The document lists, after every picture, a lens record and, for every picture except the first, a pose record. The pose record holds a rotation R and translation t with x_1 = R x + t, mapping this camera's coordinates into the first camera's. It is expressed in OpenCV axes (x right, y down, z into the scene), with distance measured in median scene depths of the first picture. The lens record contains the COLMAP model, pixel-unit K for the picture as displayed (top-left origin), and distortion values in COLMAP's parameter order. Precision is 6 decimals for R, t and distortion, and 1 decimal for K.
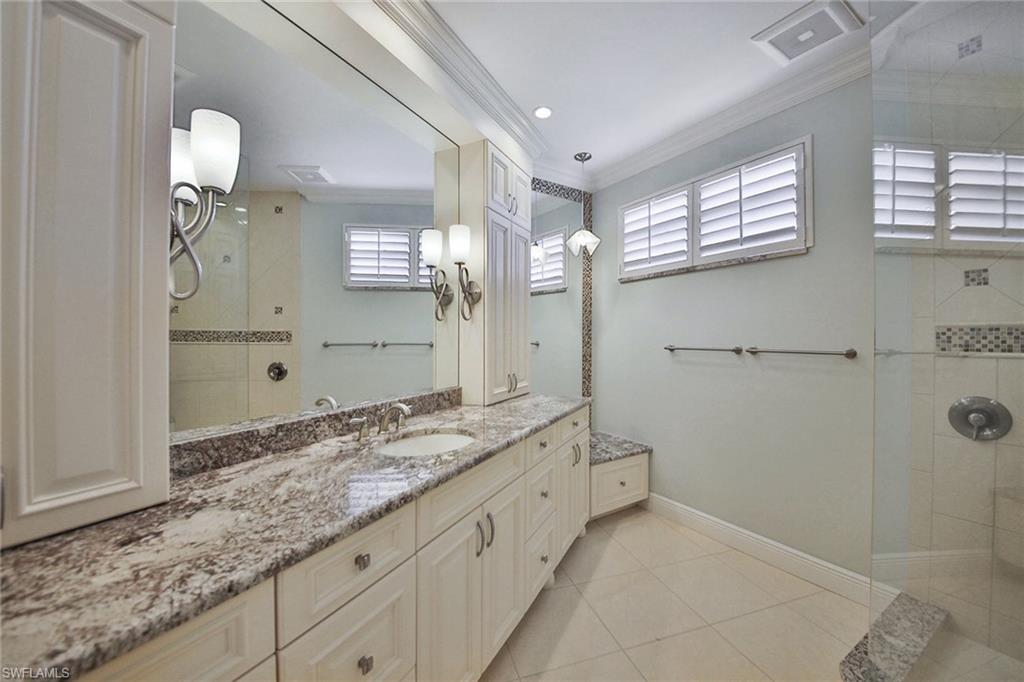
lens RADIAL K [[376.7, 0, 512.0], [0, 376.7, 341.0], [0, 0, 1]] dist [-0.000248, -0.010809]
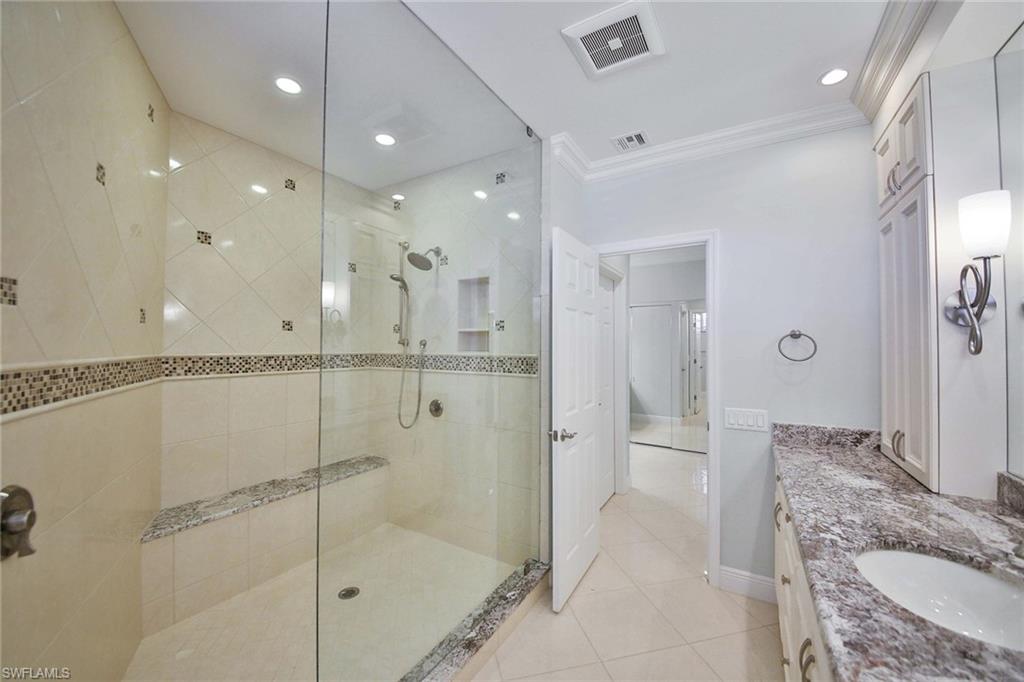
lens RADIAL K [[376.7, 0, 512.0], [0, 376.7, 341.0], [0, 0, 1]] dist [-0.000248, -0.010809]
pose [[-0.997381, -0.024884, 0.067909, 0.560721], [-0.025180, 0.999677, -0.003507, -0.094875], [-0.067800, -0.005207, -0.997685, 2.321380]]
